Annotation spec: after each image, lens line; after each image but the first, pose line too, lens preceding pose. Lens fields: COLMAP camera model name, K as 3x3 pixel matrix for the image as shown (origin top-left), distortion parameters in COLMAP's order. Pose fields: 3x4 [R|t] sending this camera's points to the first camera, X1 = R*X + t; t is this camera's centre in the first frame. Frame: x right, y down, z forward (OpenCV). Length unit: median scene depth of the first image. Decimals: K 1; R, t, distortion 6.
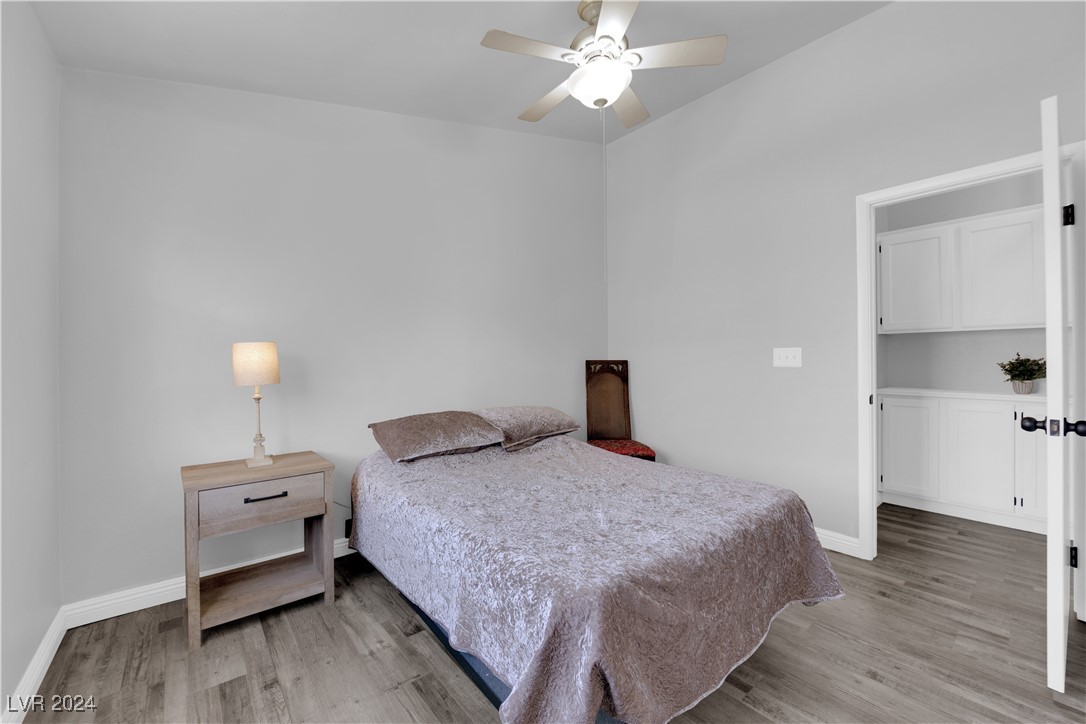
lens RADIAL K [[436.1, 0, 542.2], [0, 436.1, 359.0], [0, 0, 1]] dist [-0.007988, -0.004774]
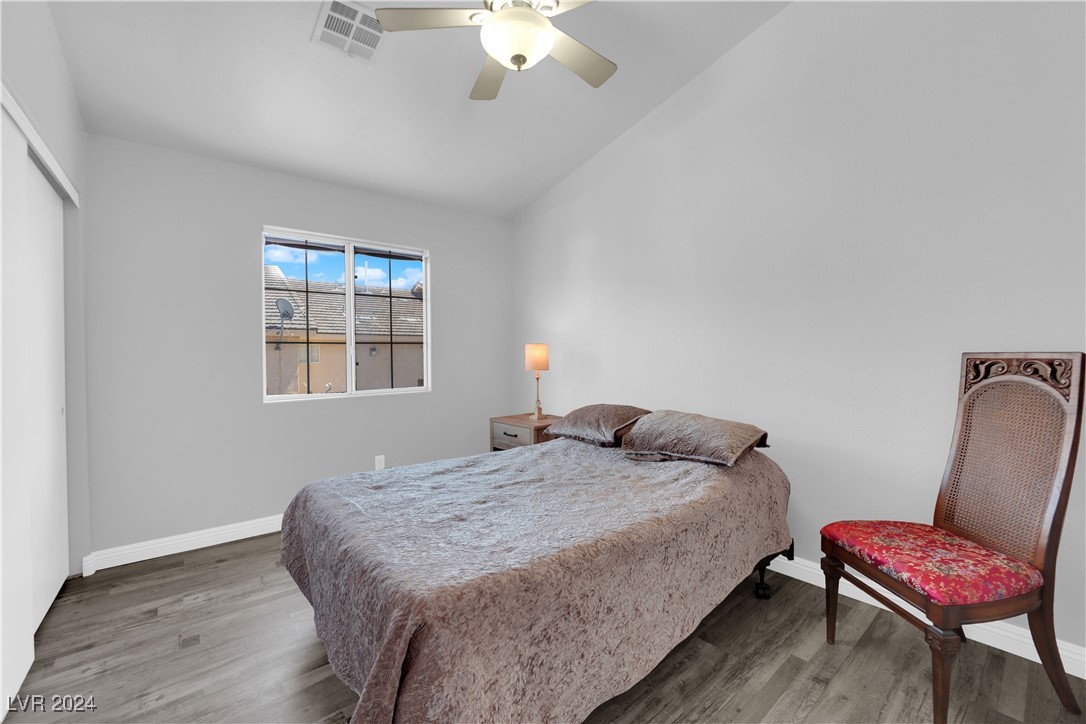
lens RADIAL K [[436.1, 0, 542.2], [0, 436.1, 359.0], [0, 0, 1]] dist [-0.007988, -0.004774]
pose [[0.015650, 0.012357, -0.999801, 0.372178], [0.004338, 0.999913, 0.012426, -0.000422], [0.999868, -0.004532, 0.015595, 0.376354]]
